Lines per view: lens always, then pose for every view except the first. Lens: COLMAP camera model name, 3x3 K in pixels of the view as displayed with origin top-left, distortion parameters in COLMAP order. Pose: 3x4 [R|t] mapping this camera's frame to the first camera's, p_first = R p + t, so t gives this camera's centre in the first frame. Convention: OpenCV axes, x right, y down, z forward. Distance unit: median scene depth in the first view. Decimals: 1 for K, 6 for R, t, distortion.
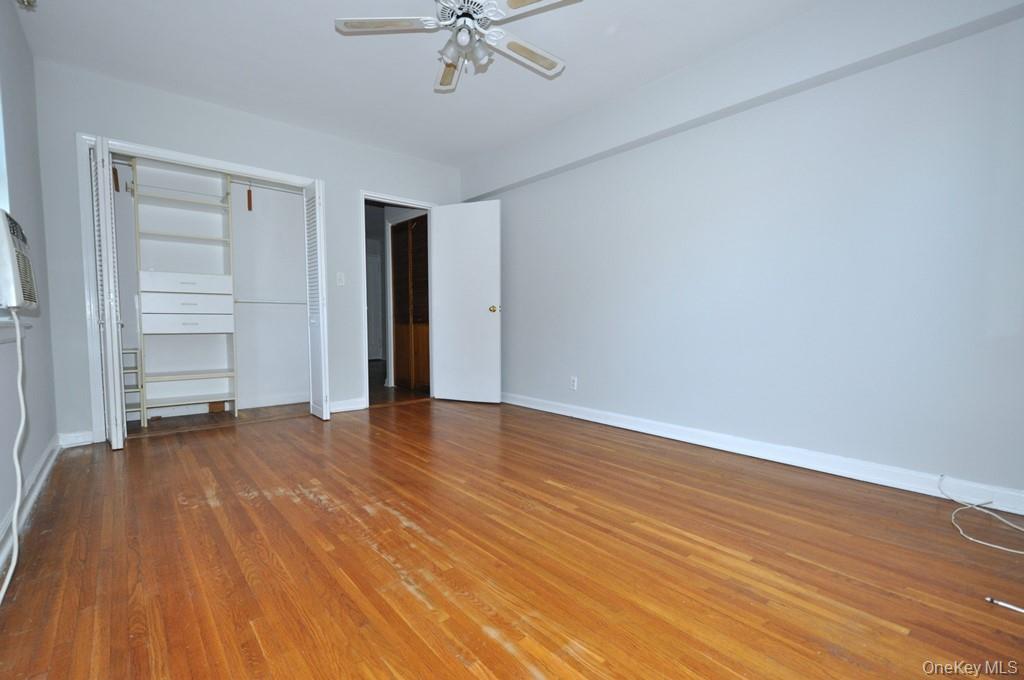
lens RADIAL K [[453.3, 0, 516.1], [0, 453.3, 335.2], [0, 0, 1]] dist [0.006056, -0.002119]
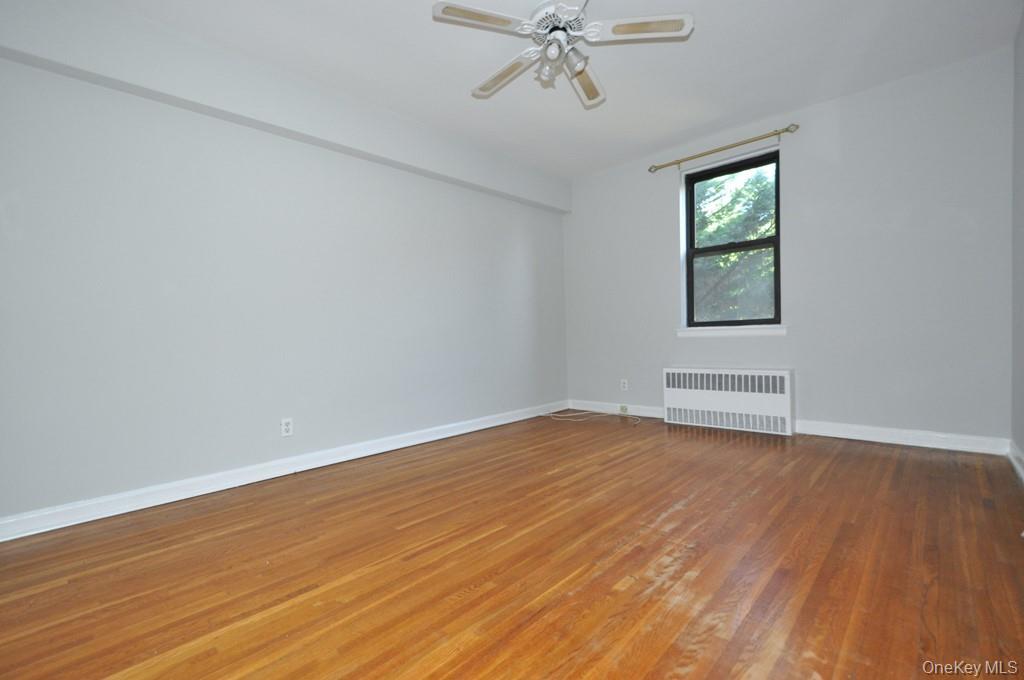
lens RADIAL K [[453.3, 0, 492.5], [0, 453.3, 344.6], [0, 0, 1]] dist [0.006056, -0.002119]
pose [[-0.080408, -0.018215, 0.996596, -1.163674], [0.064741, 0.997626, 0.023457, -0.043988], [-0.994657, 0.066407, -0.079038, 1.332973]]
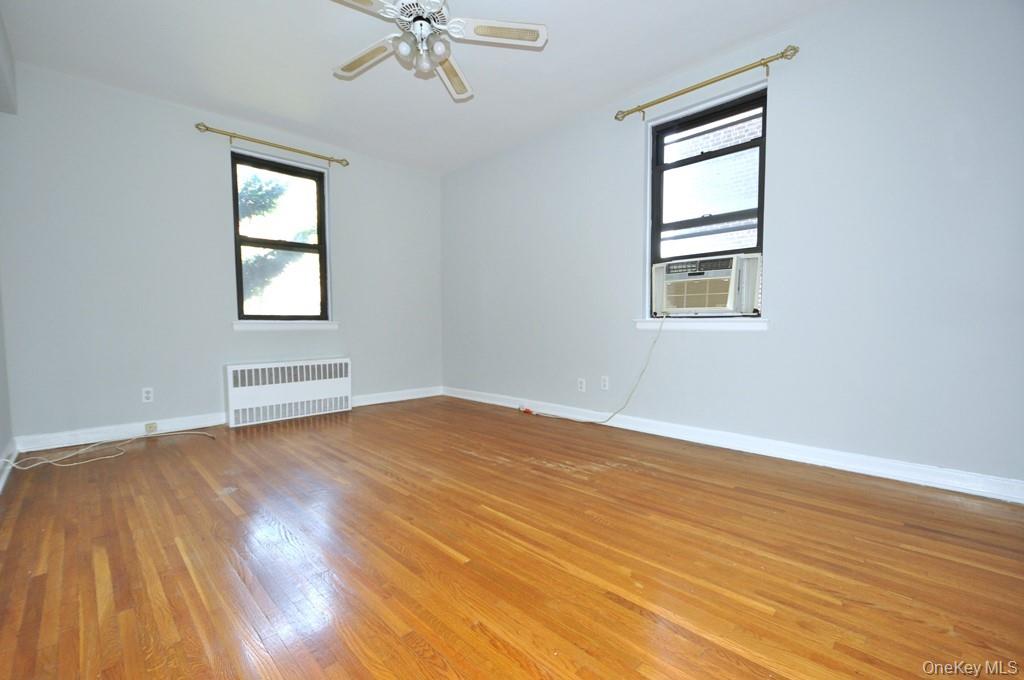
lens RADIAL K [[453.3, 0, 517.9], [0, 453.3, 337.2], [0, 0, 1]] dist [0.006056, -0.002119]
pose [[-0.997824, 0.004208, -0.065804, -0.259071], [0.000133, 0.998089, 0.061797, -0.059034], [0.065938, 0.061654, -0.995917, 2.184661]]
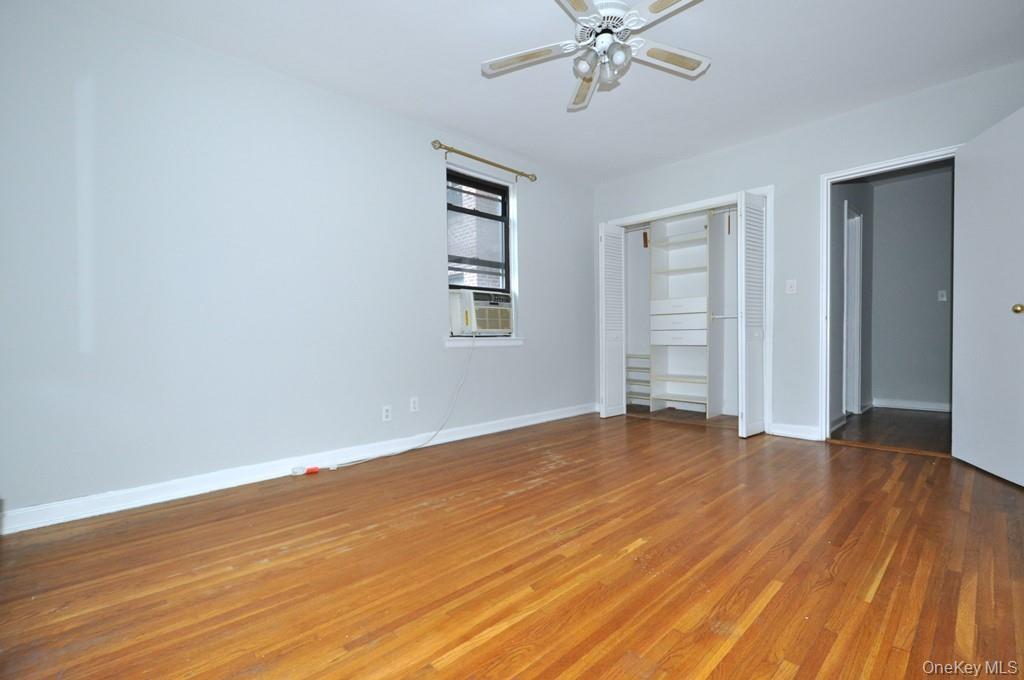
lens RADIAL K [[453.3, 0, 508.9], [0, 453.3, 338.4], [0, 0, 1]] dist [0.006056, -0.002119]
pose [[0.050934, -0.000277, -0.998702, 0.930243], [-0.017427, 0.999847, -0.001166, -0.025212], [0.998550, 0.017464, 0.050922, 0.798209]]
